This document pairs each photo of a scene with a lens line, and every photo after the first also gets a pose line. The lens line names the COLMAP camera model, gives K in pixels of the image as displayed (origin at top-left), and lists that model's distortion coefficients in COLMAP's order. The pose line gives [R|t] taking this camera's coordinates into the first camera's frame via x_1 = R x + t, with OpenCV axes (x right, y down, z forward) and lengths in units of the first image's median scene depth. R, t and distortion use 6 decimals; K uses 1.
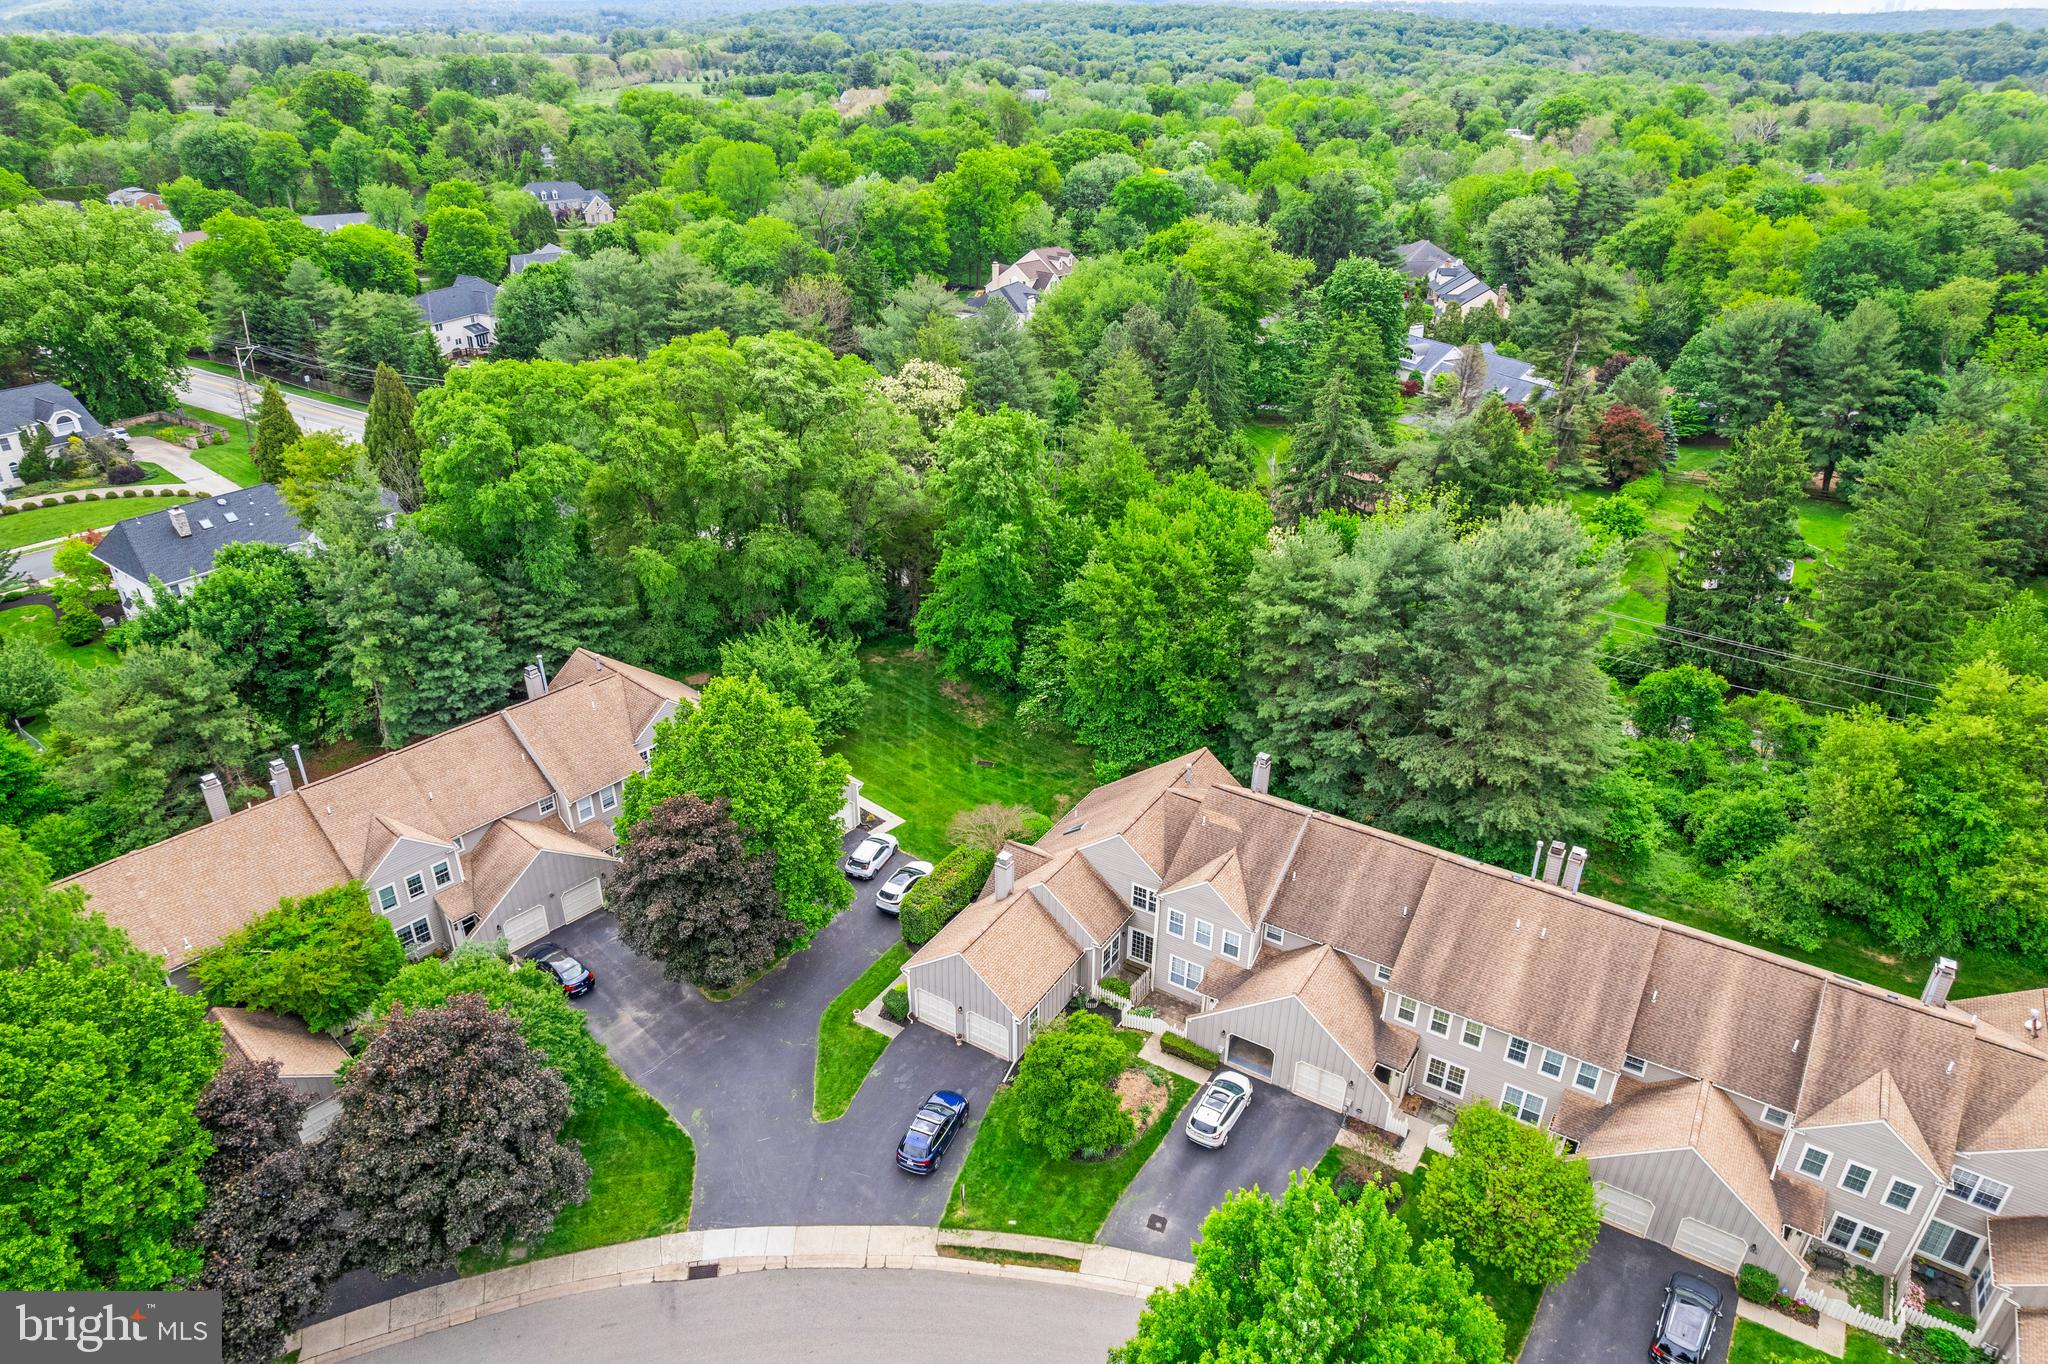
lens RADIAL K [[1320.6, 0, 1024.0], [0, 1320.6, 682.0], [0, 0, 1]] dist [0.000647, 0.000469]
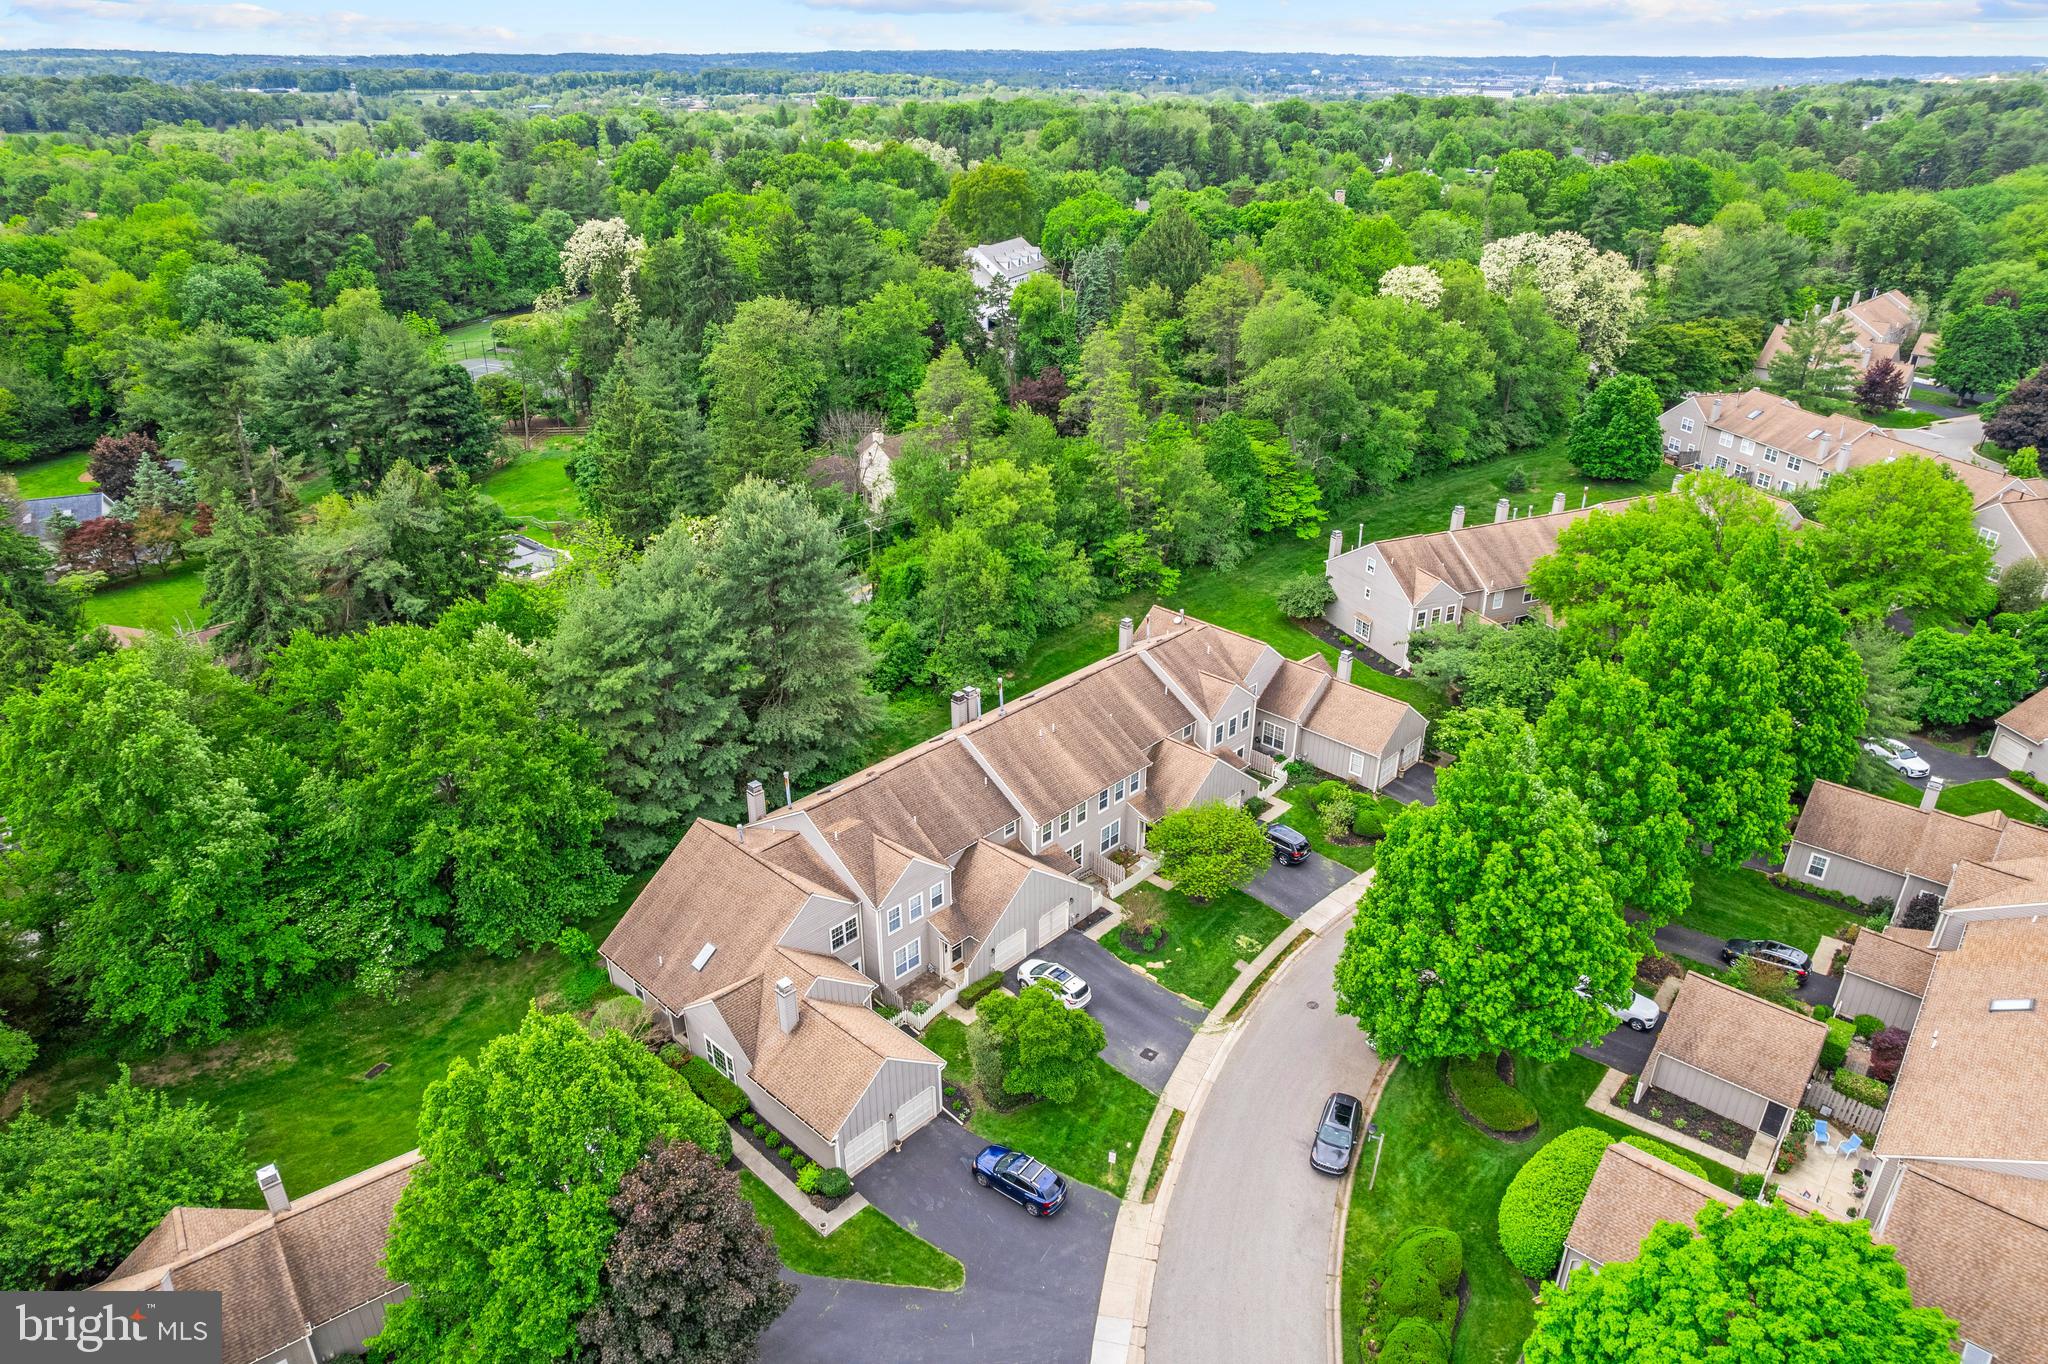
lens RADIAL K [[1320.6, 0, 1024.0], [0, 1320.6, 682.0], [0, 0, 1]] dist [0.000647, 0.000469]
pose [[0.230528, -0.419514, 0.877989, -0.800705], [0.497137, 0.826424, 0.264345, -0.218297], [-0.836488, 0.375542, 0.399070, 0.508173]]
